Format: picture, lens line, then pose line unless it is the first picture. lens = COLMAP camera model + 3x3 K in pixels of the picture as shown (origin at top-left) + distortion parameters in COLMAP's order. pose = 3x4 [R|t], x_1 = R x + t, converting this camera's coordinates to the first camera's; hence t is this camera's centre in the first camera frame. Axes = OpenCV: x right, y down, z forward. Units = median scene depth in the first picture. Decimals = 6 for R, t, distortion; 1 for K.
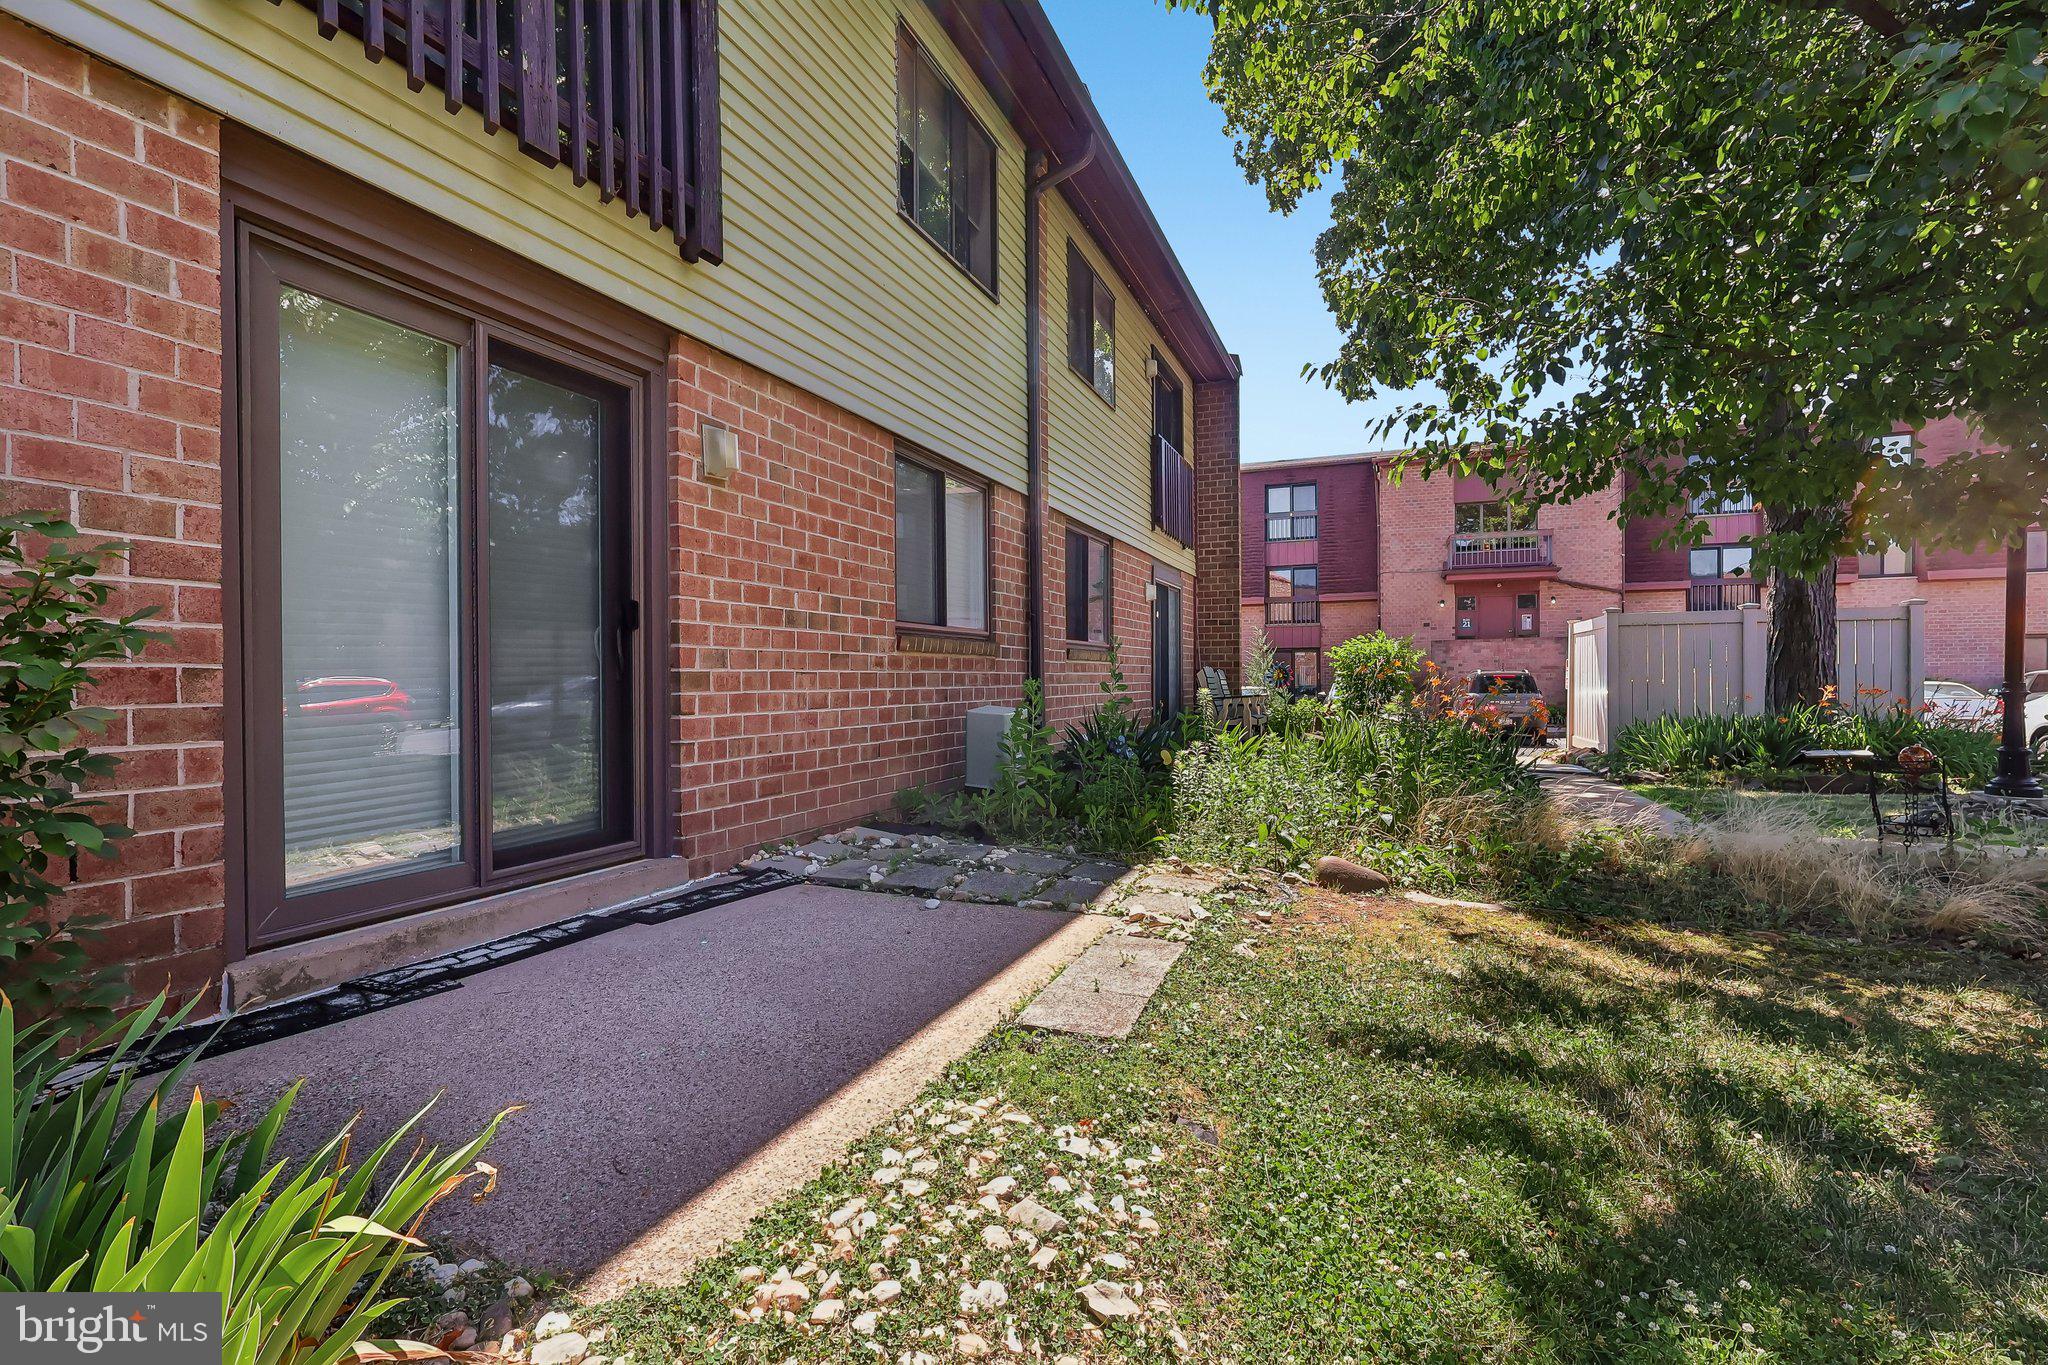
lens RADIAL K [[946.6, 0, 1024.0], [0, 946.6, 688.3], [0, 0, 1]] dist [-0.003333, 0.001110]
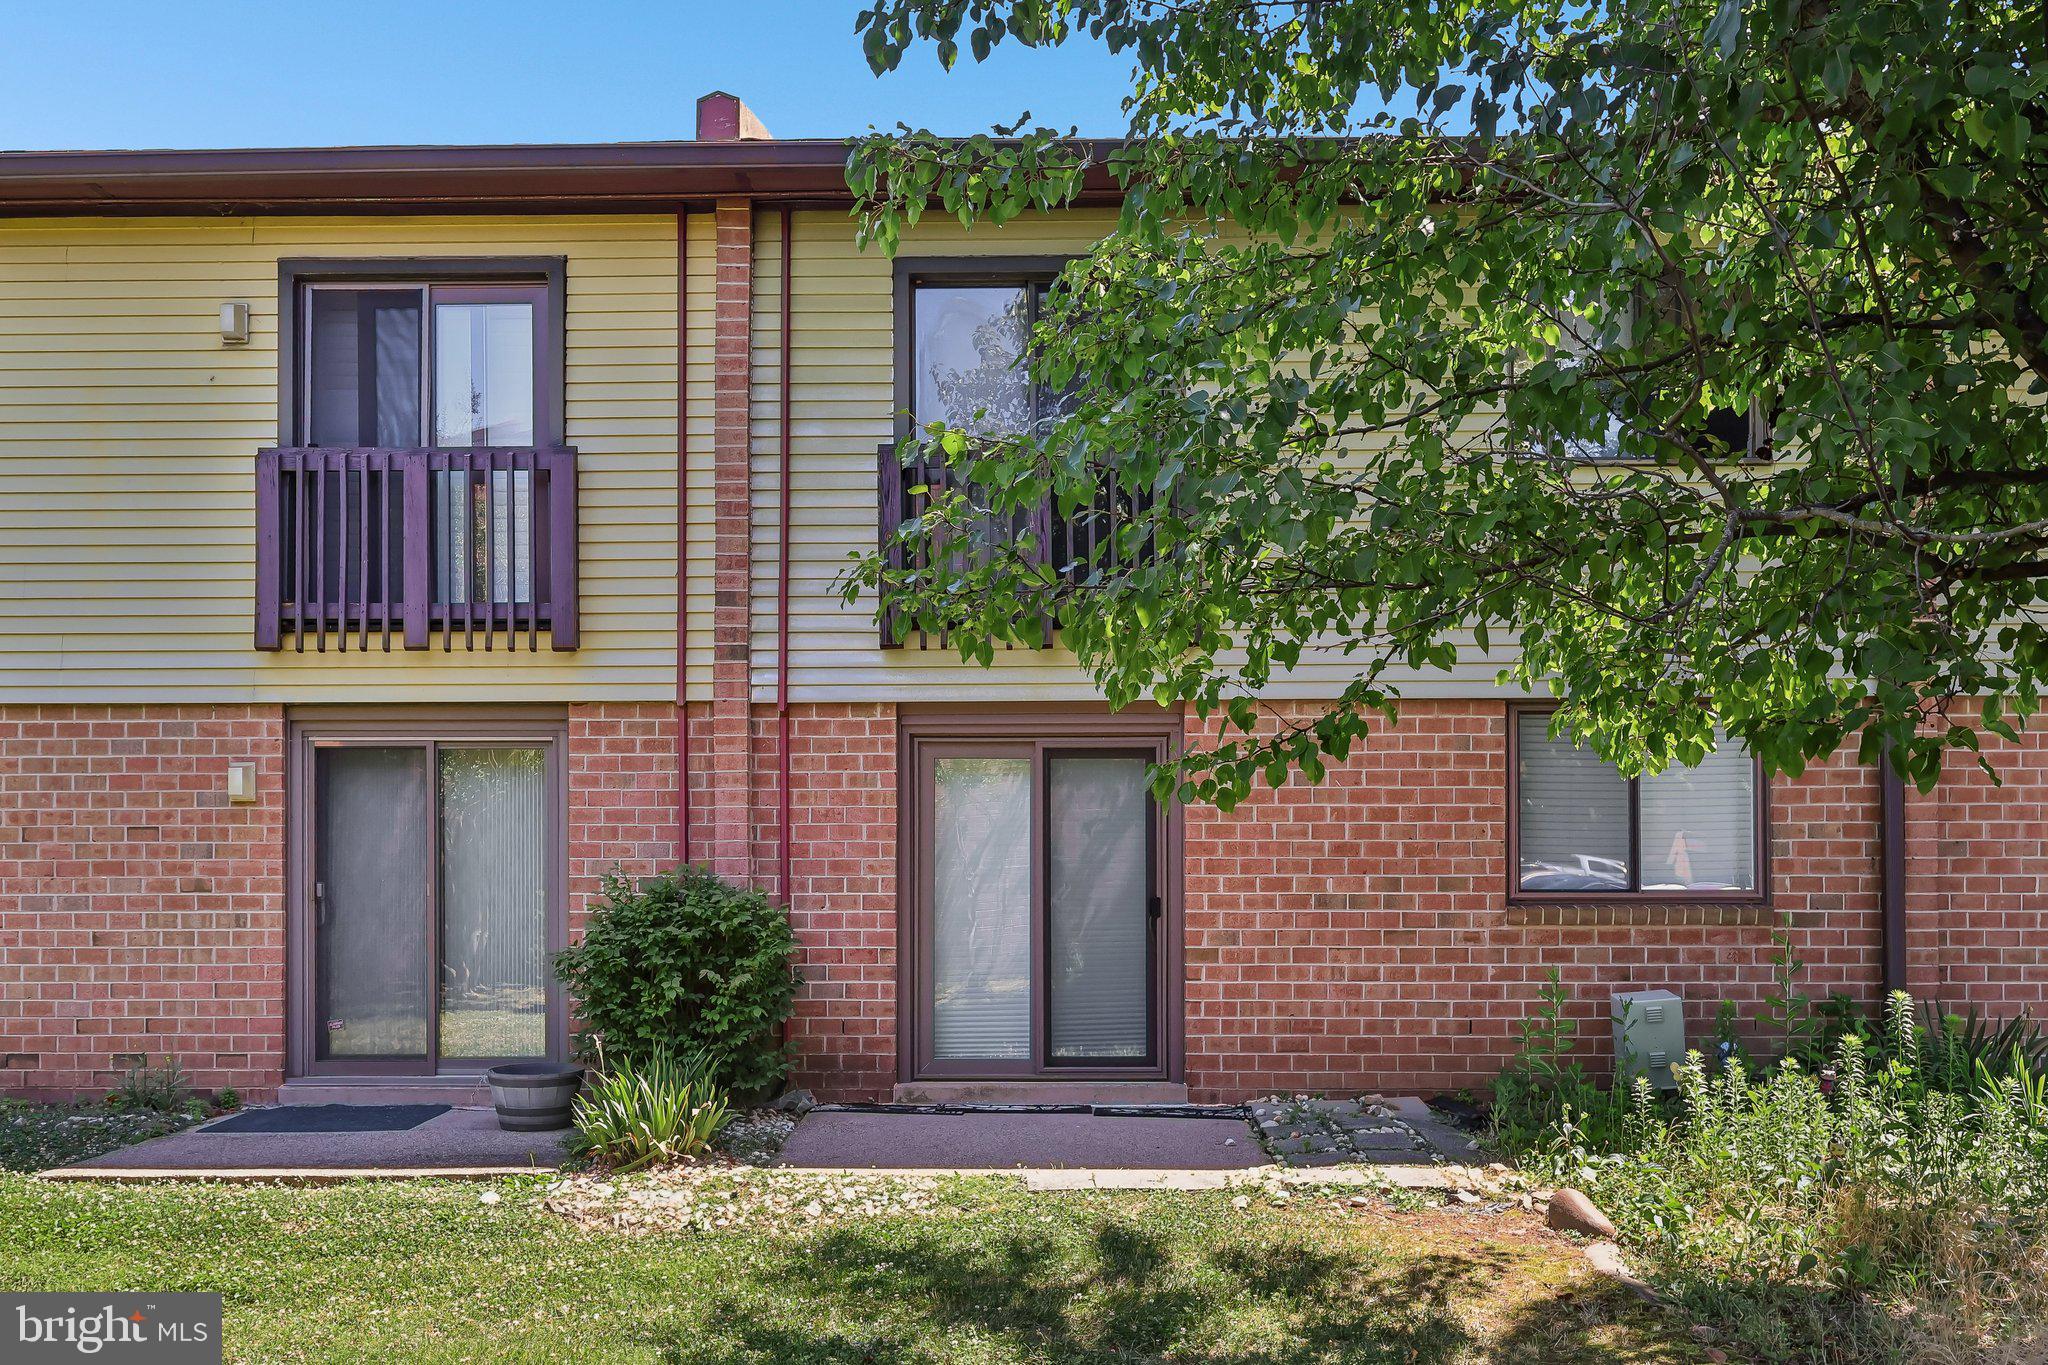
lens RADIAL K [[1681.1, 0, 1051.4], [0, 1681.1, 844.0], [0, 0, 1]] dist [0.000545, 0.008676]
pose [[0.360857, -0.000947, -0.932621, 1.646012], [-0.010782, 0.999928, -0.005188, -0.138134], [0.932559, 0.011928, 0.360821, -0.048868]]
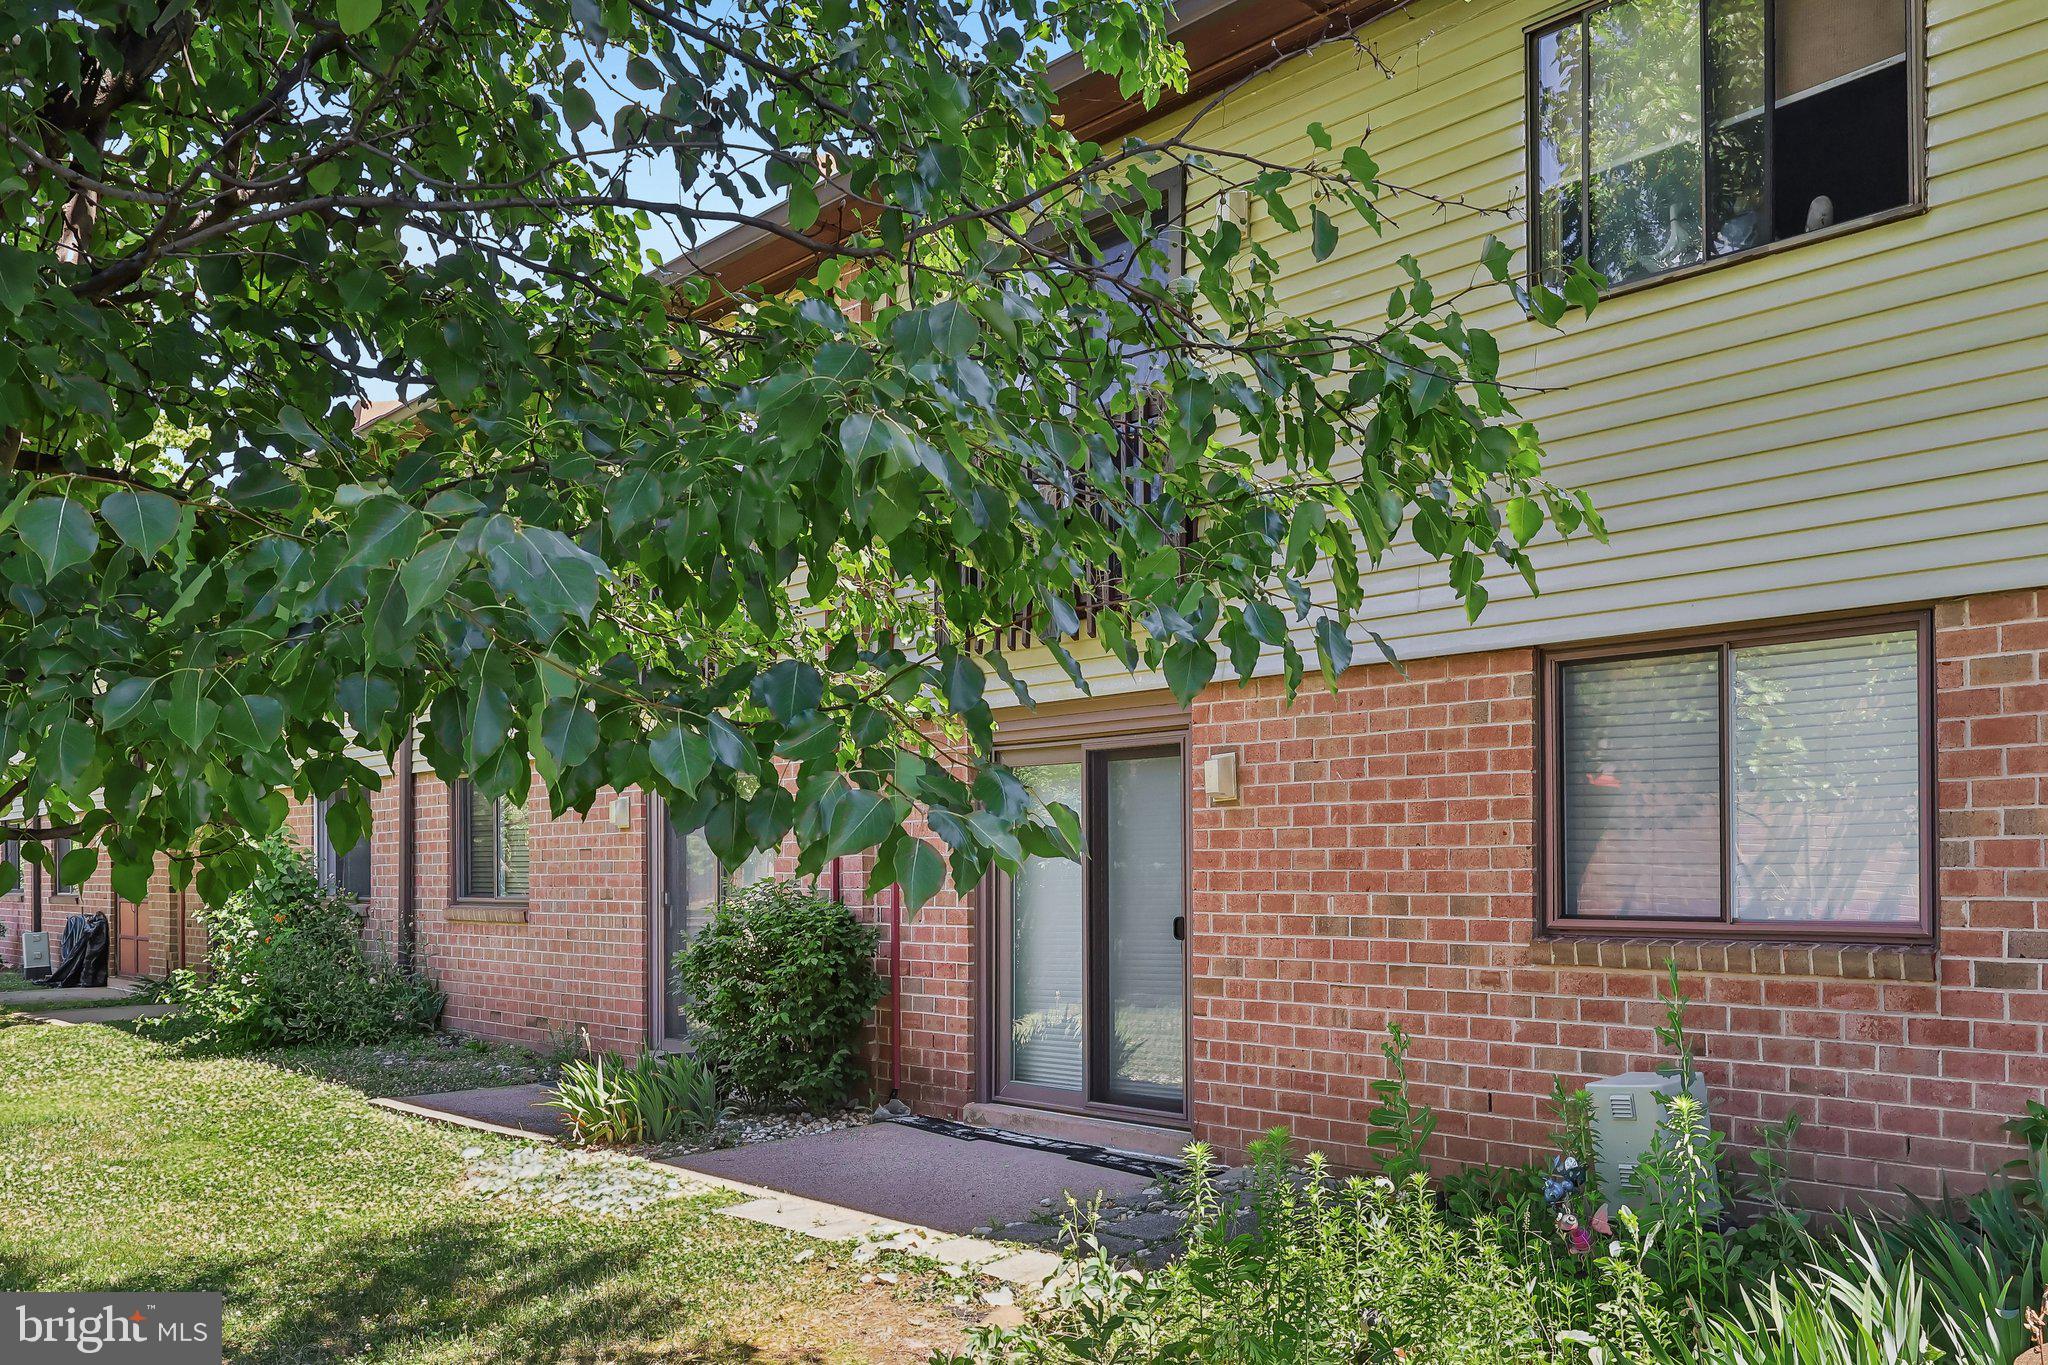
lens RADIAL K [[1681.1, 0, 1014.3], [0, 1681.1, 864.4], [0, 0, 1]] dist [0.000545, 0.008676]
pose [[-0.429359, 0.006393, -0.903111, 1.432371], [-0.000813, 0.999972, 0.007465, -0.154314], [0.903134, 0.003940, -0.429341, 1.522246]]
